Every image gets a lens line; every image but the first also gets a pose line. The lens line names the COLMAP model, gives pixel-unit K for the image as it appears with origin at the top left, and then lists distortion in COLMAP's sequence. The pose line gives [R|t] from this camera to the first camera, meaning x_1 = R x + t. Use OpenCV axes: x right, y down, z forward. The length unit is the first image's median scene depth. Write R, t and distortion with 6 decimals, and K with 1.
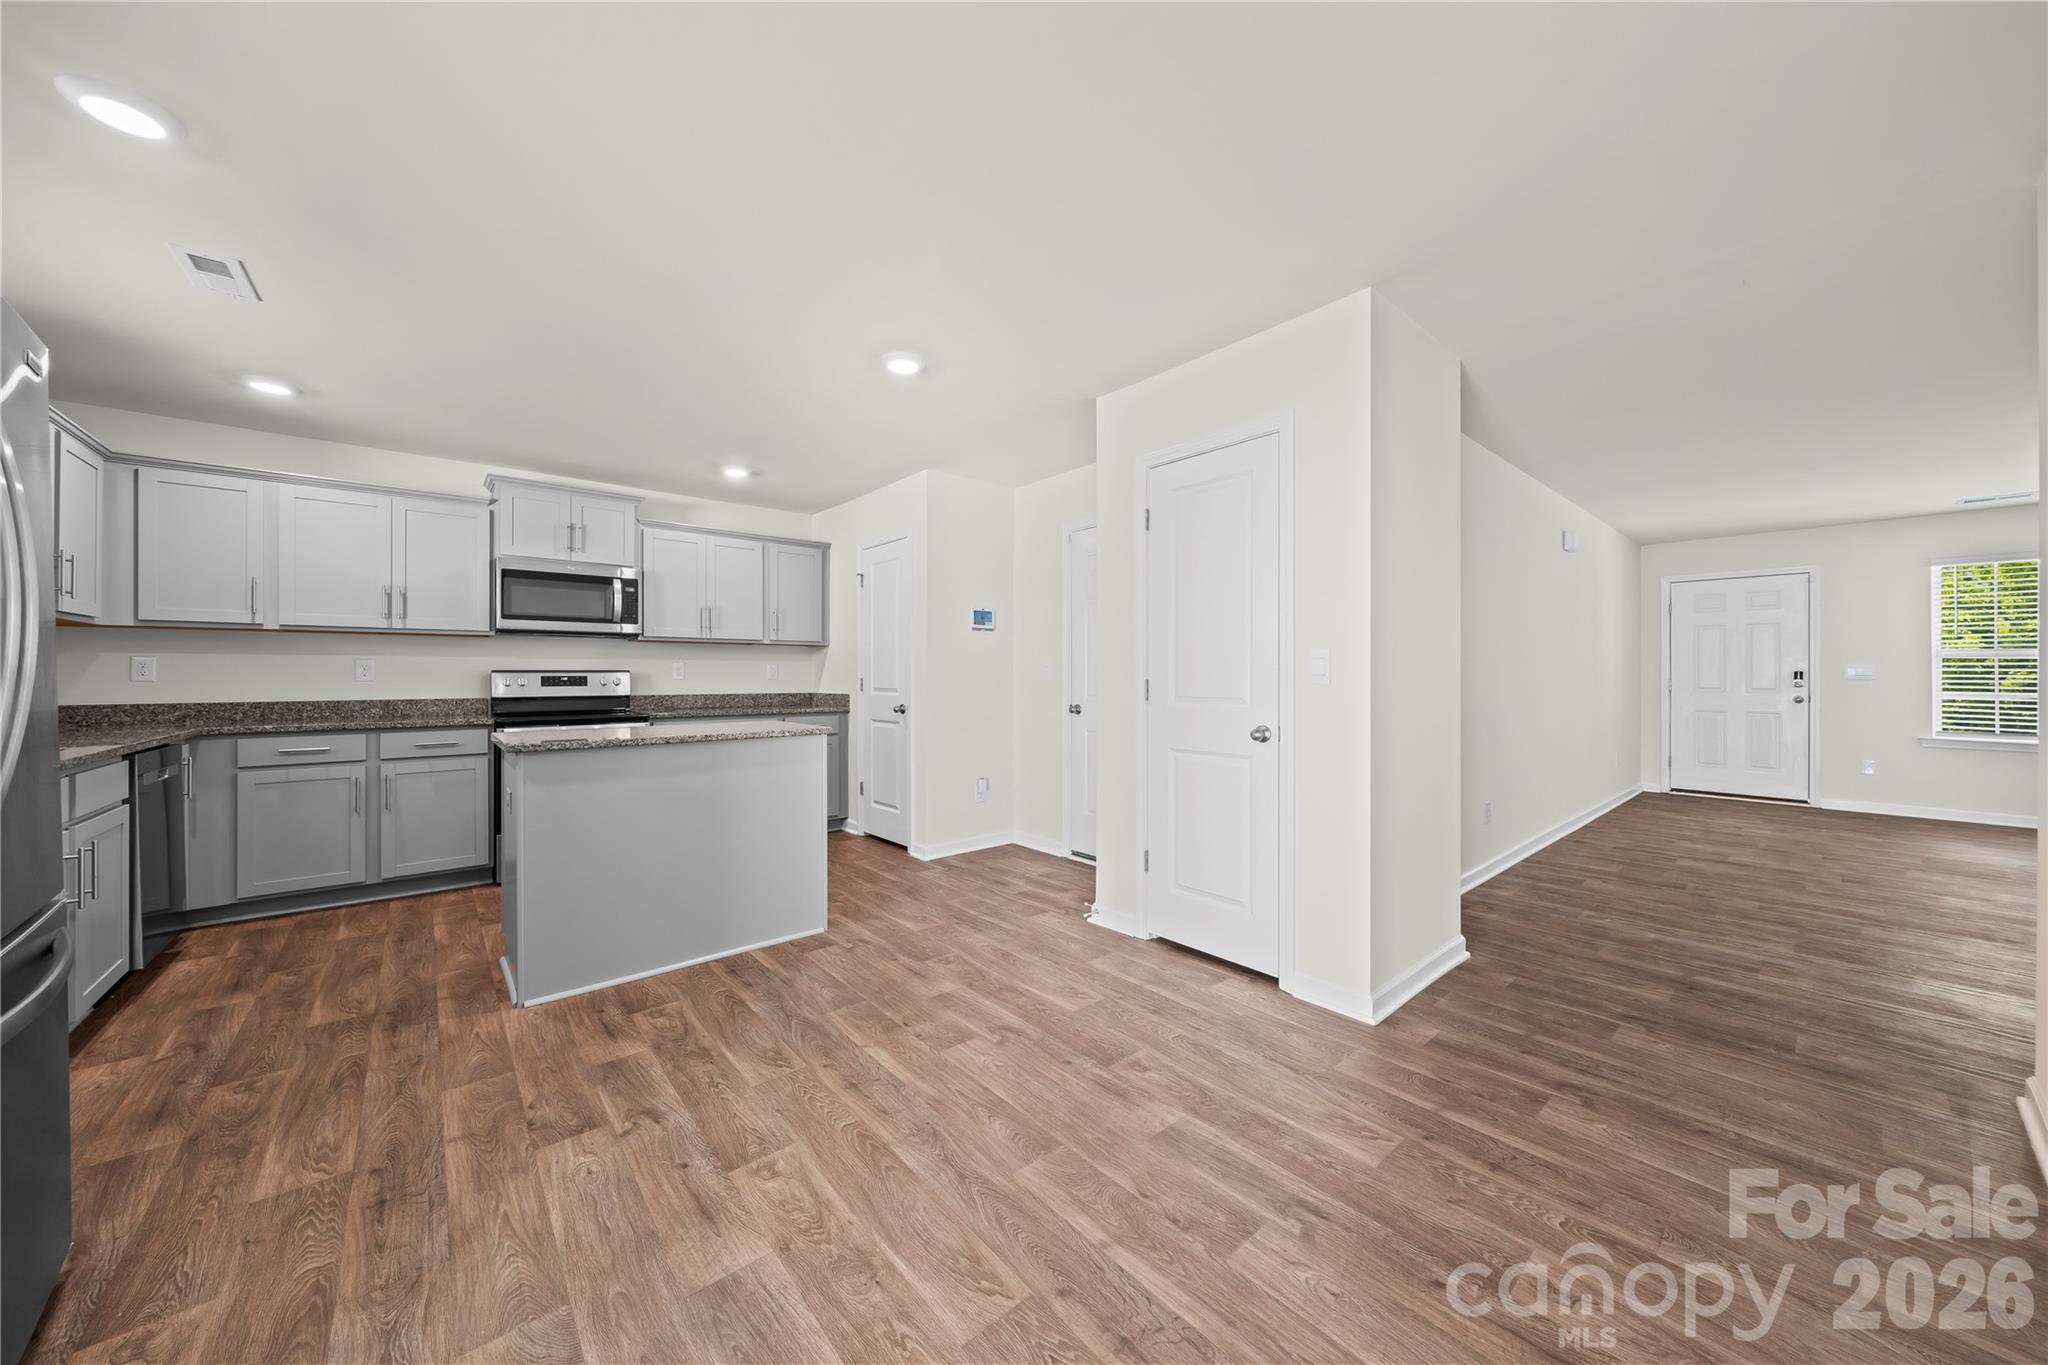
lens RADIAL K [[694.3, 0, 1009.8], [0, 694.3, 671.0], [0, 0, 1]] dist [-0.005847, -0.000307]
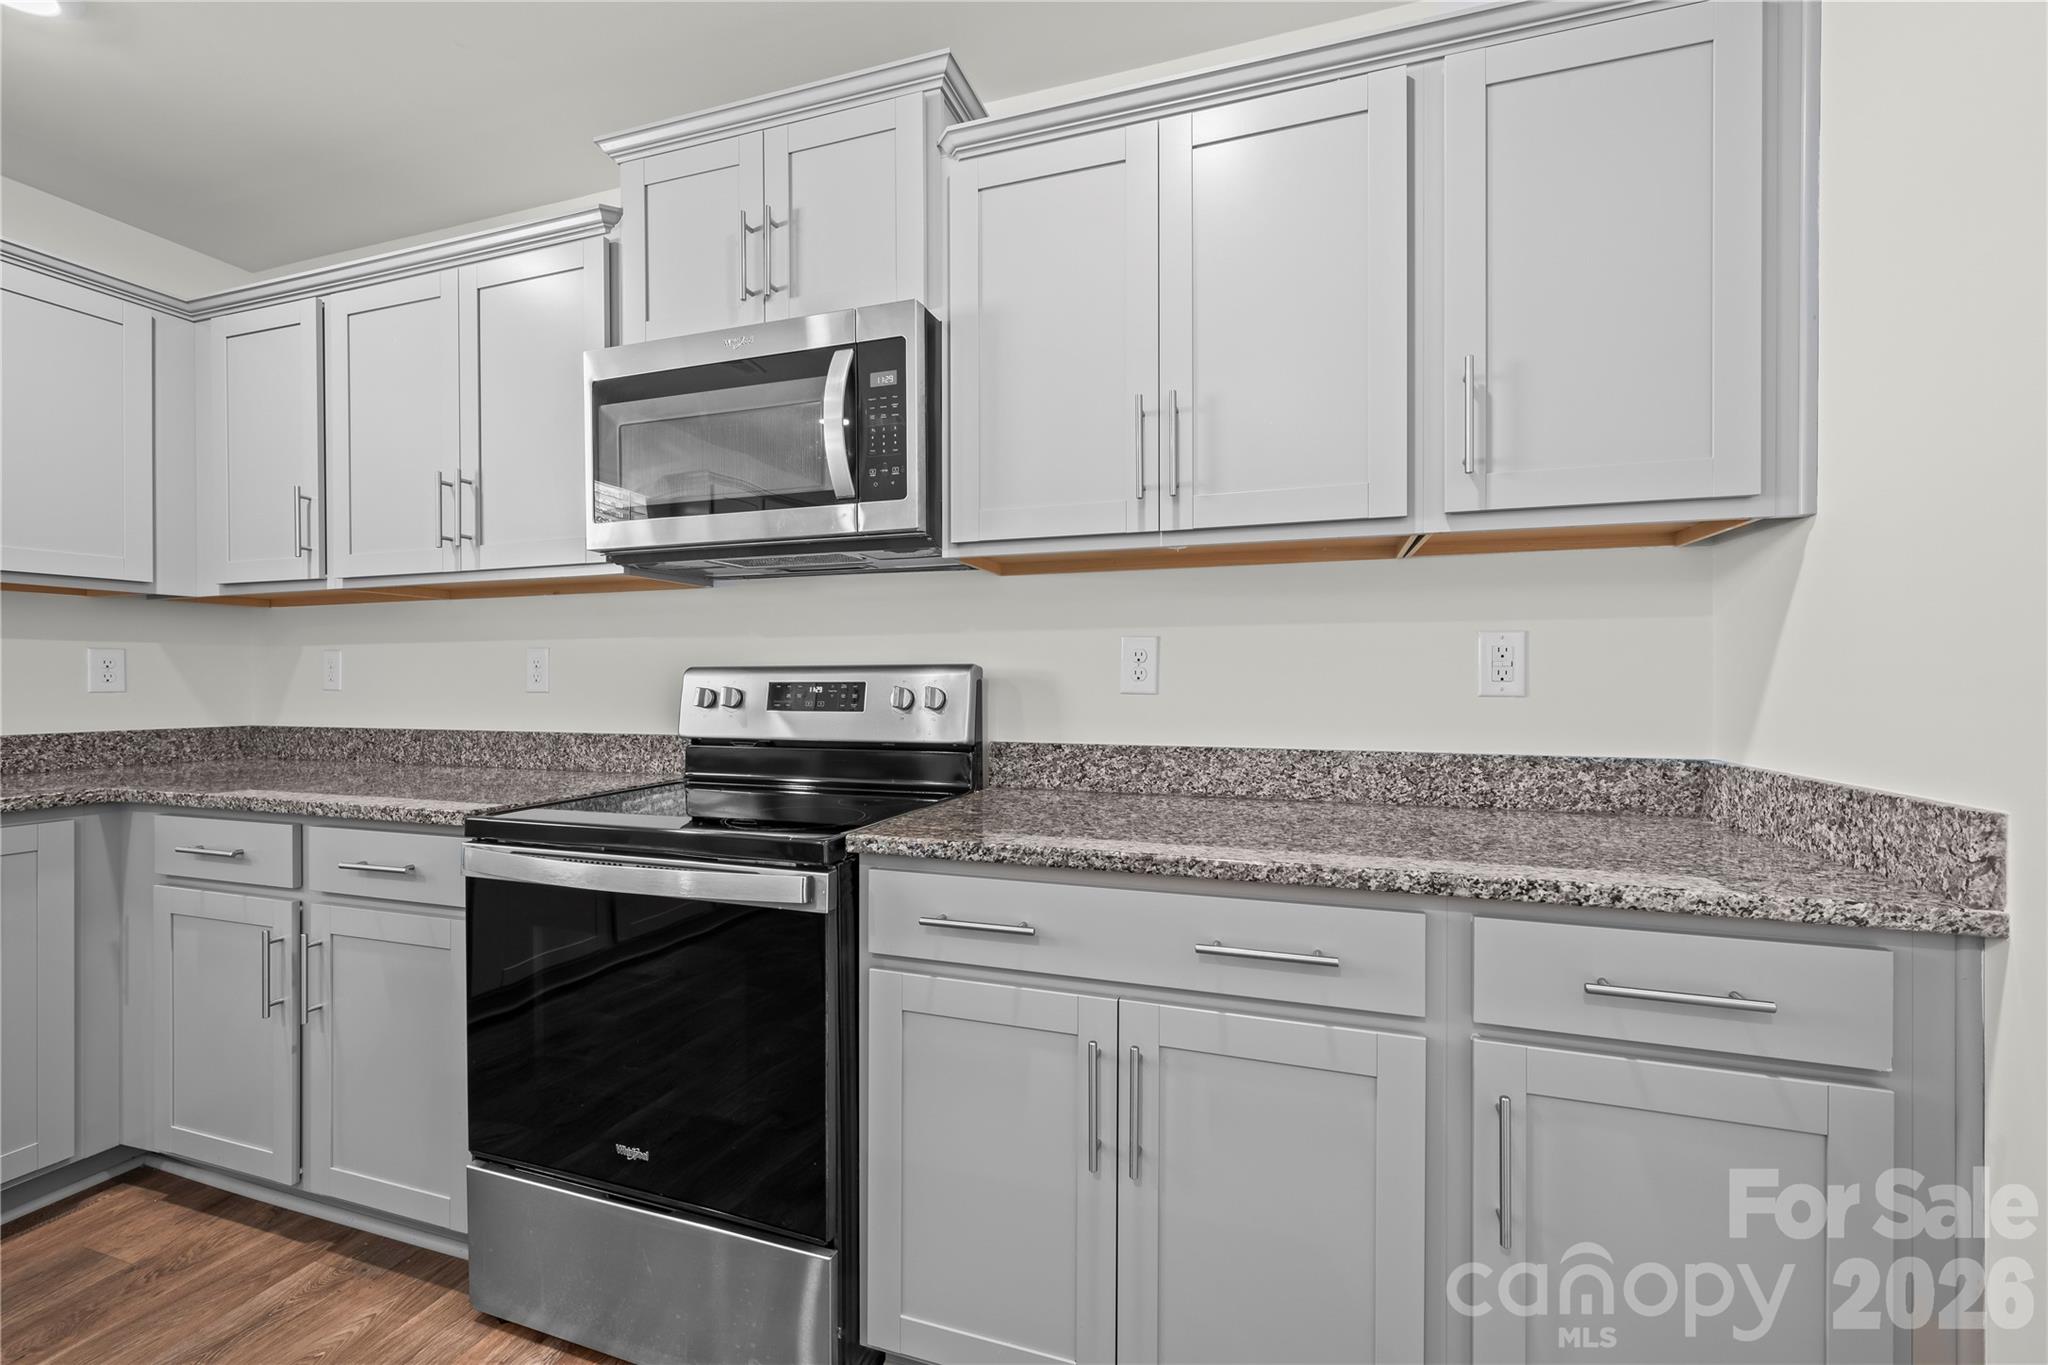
lens RADIAL K [[847.1, 0, 1010.3], [0, 847.1, 685.1], [0, 0, 1]] dist [0.000627, 0.000406]
pose [[0.524346, 0.005300, -0.851489, -0.285787], [0.006779, 0.999923, 0.010398, 0.006730], [0.851478, -0.011224, 0.524269, 1.108915]]
